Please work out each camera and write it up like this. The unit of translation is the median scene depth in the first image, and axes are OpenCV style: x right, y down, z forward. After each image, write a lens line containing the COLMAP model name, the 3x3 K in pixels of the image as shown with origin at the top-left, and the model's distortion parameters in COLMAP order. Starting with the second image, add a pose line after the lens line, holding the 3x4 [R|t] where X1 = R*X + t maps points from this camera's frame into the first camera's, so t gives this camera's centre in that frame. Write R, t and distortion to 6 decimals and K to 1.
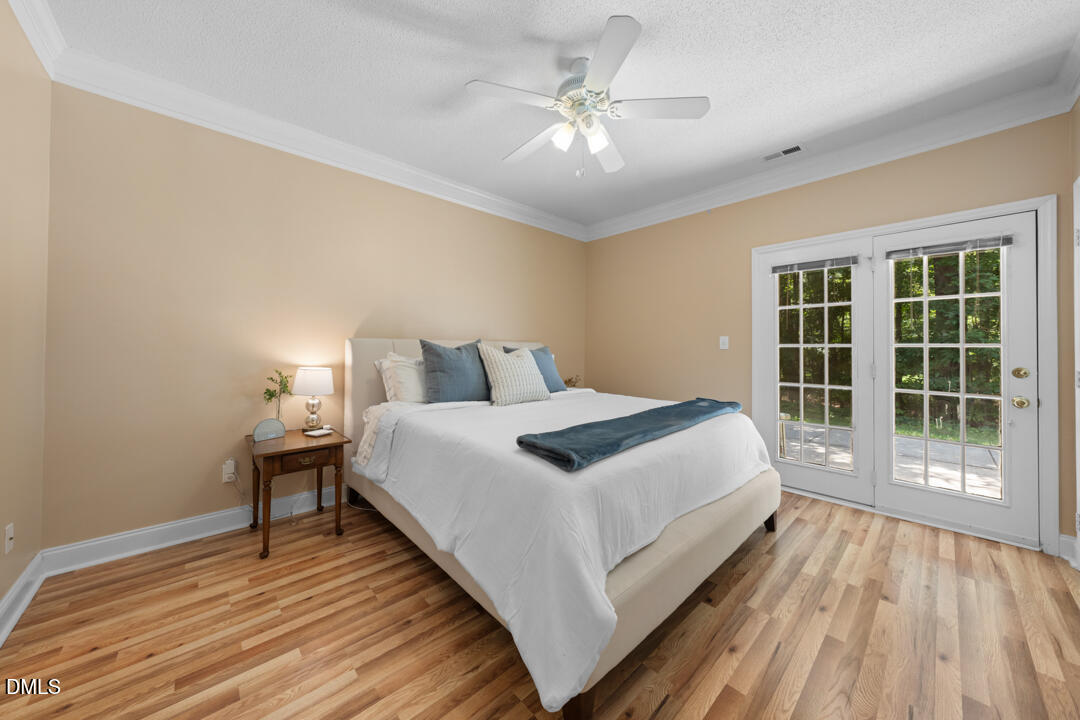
lens RADIAL K [[367.1, 0, 547.4], [0, 367.1, 340.5], [0, 0, 1]] dist [0.000402, -0.000043]
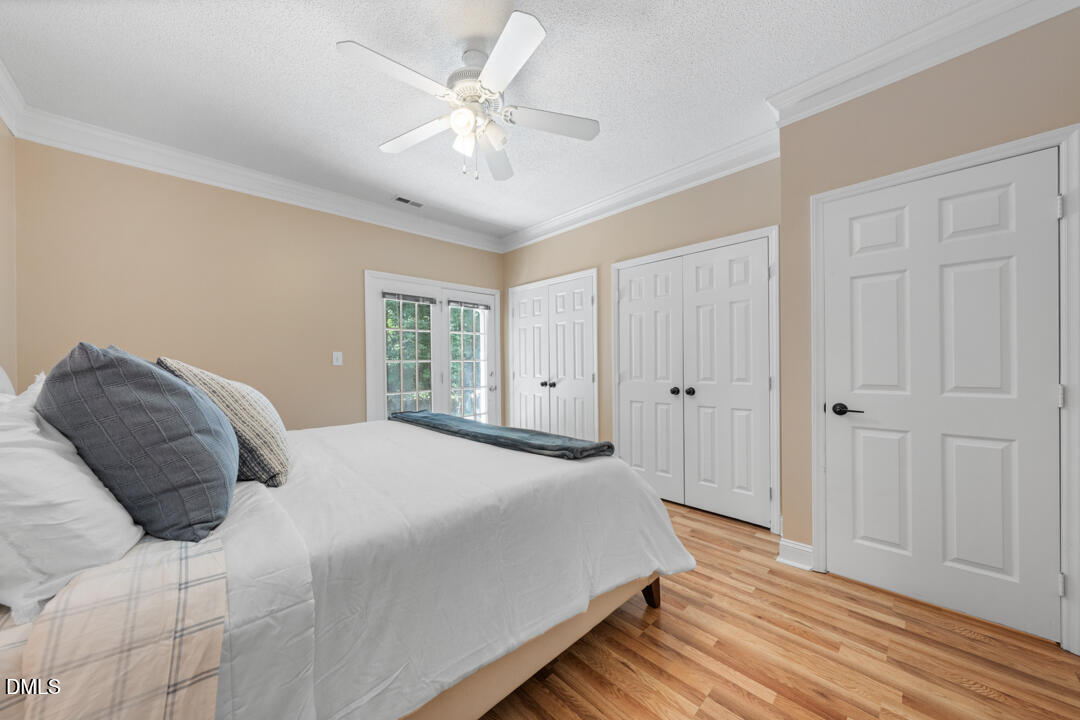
lens RADIAL K [[367.1, 0, 535.1], [0, 367.1, 363.7], [0, 0, 1]] dist [0.000402, -0.000043]
pose [[0.010311, -0.009112, 0.999905, -1.117338], [-0.008131, 0.999925, 0.009196, 0.013946], [-0.999914, -0.008225, 0.010236, 1.120594]]
